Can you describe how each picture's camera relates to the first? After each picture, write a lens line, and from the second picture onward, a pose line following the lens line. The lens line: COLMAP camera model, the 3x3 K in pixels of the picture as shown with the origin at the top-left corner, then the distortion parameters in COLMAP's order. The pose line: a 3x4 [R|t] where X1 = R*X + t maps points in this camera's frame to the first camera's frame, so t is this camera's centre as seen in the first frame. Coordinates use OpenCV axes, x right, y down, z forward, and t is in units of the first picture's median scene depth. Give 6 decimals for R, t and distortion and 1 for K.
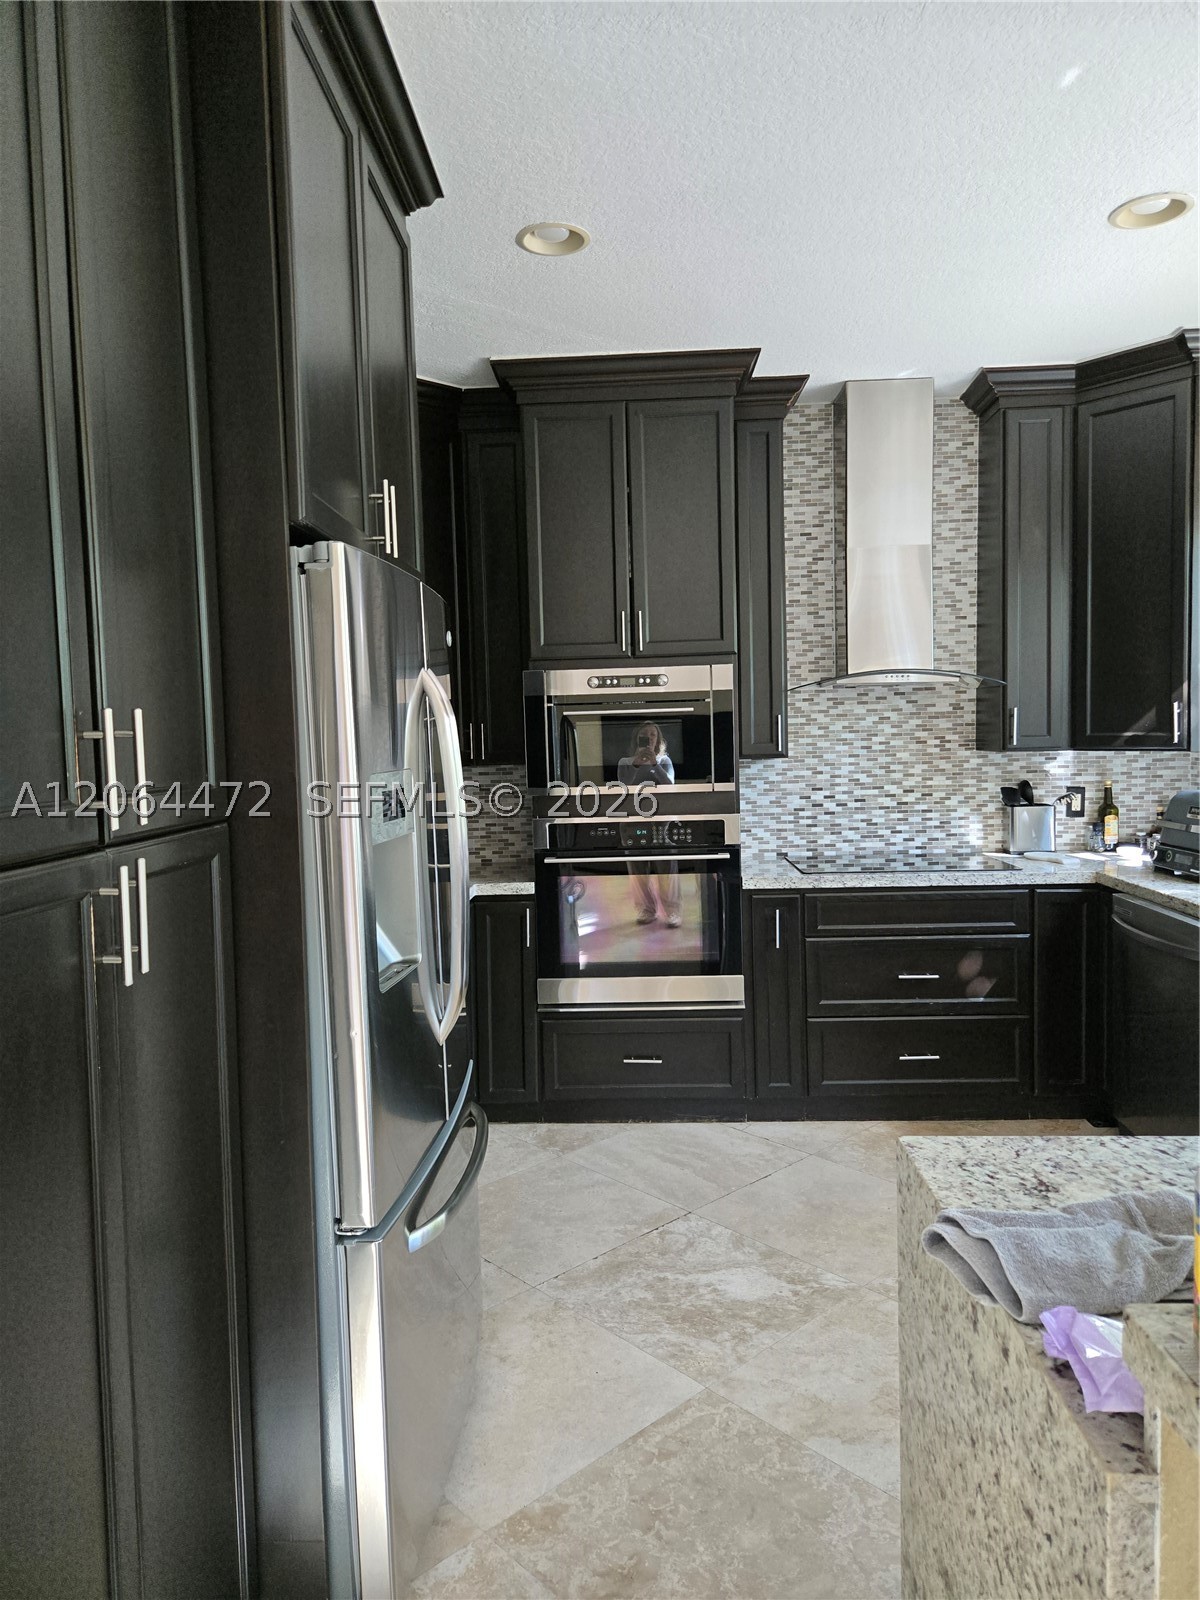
lens RADIAL K [[1079.0, 0, 600.1], [0, 1079.0, 798.5], [0, 0, 1]] dist [0.038803, -0.012505]
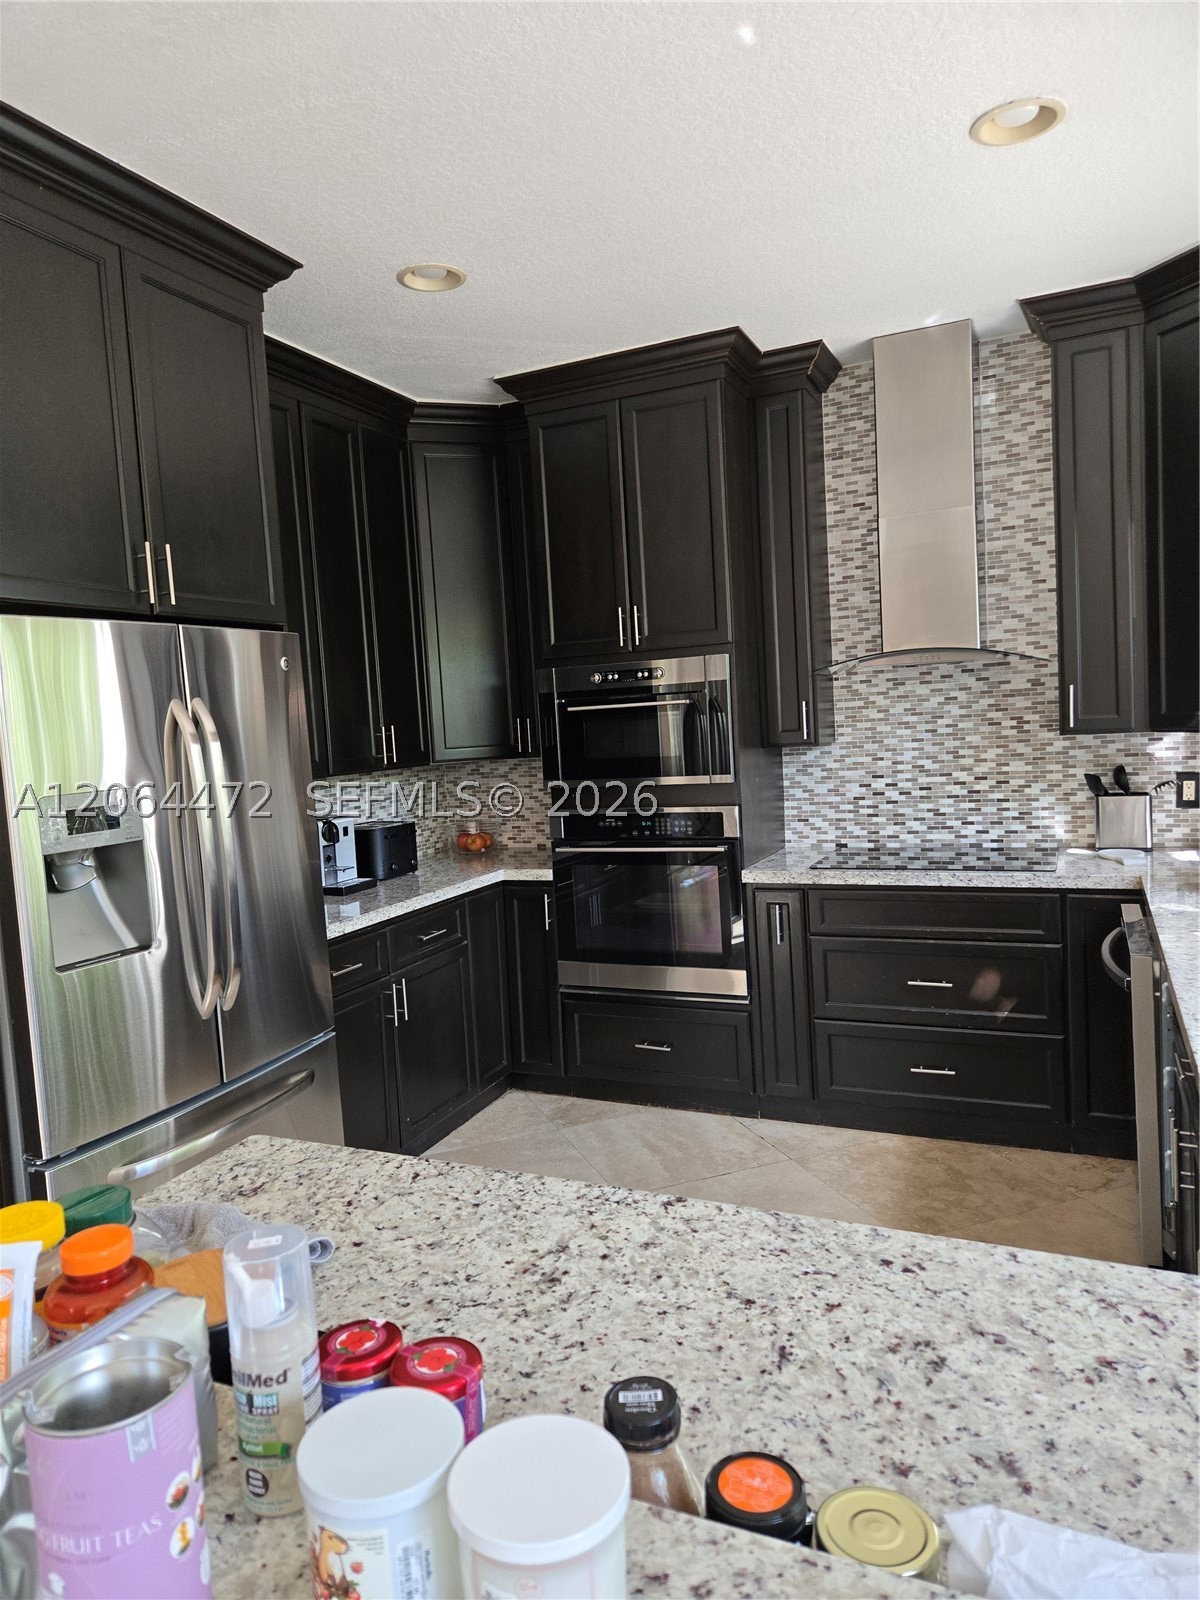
lens RADIAL K [[1079.0, 0, 573.8], [0, 1079.0, 795.3], [0, 0, 1]] dist [0.038803, -0.012505]
pose [[0.922682, 0.001245, -0.385559, 0.325683], [0.010207, 0.999565, 0.027653, -0.021438], [0.385426, -0.029451, 0.922269, 0.033164]]
